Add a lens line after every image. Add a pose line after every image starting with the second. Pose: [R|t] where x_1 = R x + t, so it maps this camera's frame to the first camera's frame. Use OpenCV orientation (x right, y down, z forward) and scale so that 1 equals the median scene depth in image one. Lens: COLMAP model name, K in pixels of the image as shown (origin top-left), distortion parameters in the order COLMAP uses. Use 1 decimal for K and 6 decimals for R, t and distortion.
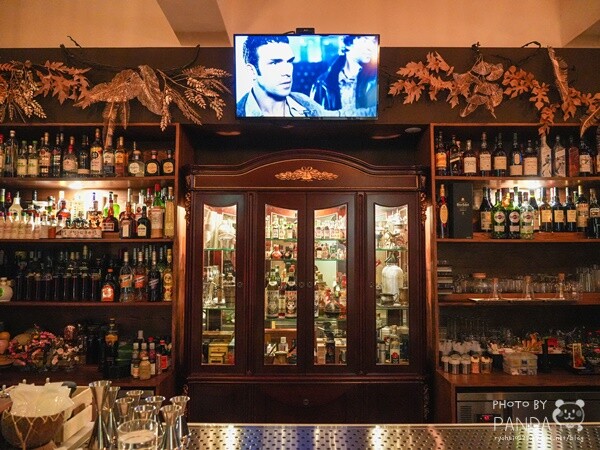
lens RADIAL K [[463.5, 0, 300.0], [0, 463.5, 225.0], [0, 0, 1]] dist [-0.024344, 0.009687]
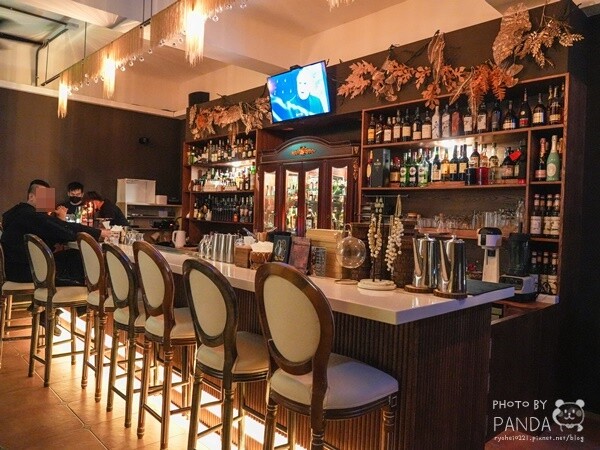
lens RADIAL K [[463.5, 0, 300.0], [0, 463.5, 225.0], [0, 0, 1]] dist [-0.024344, 0.009687]
pose [[0.684264, 0.039525, -0.728163, 1.236460], [0.019276, 0.997201, 0.072242, 0.037194], [0.728980, -0.063468, 0.681586, -0.180304]]
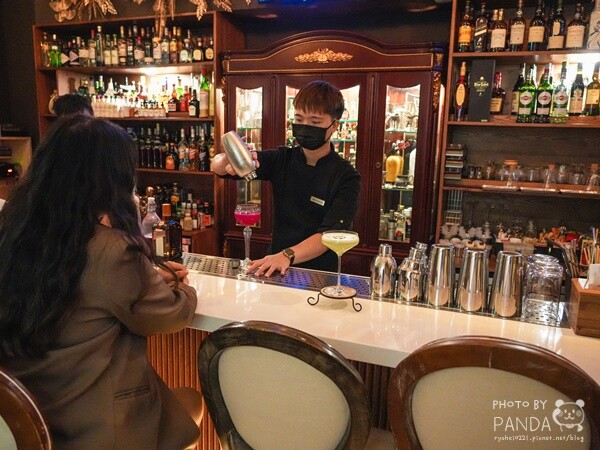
lens RADIAL K [[491.2, 0, 300.0], [0, 491.2, 225.0], [0, 0, 1]] dist [-0.004297, -0.000504]
pose [[0.926301, 0.090911, -0.365653, 0.395799], [0.000109, 0.970390, 0.241543, -0.007808], [0.376785, -0.223781, 0.898863, -0.088854]]
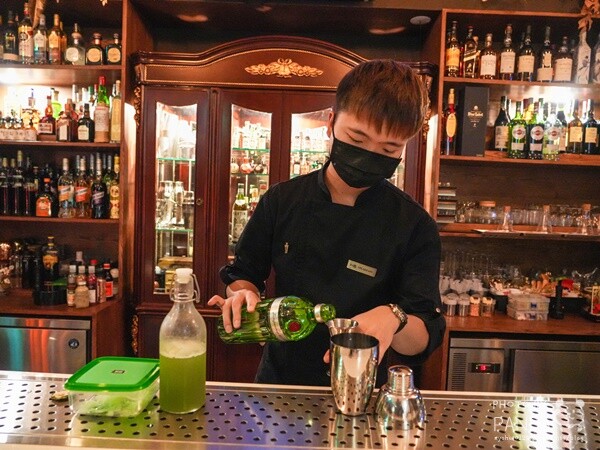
lens RADIAL K [[463.5, 0, 300.0], [0, 463.5, 225.0], [0, 0, 1]] dist [-0.024344, 0.009687]
pose [[0.999298, 0.037017, -0.005794, 0.055543], [-0.035947, 0.990816, 0.130354, 0.053336], [0.010566, -0.130055, 0.991451, 0.165383]]
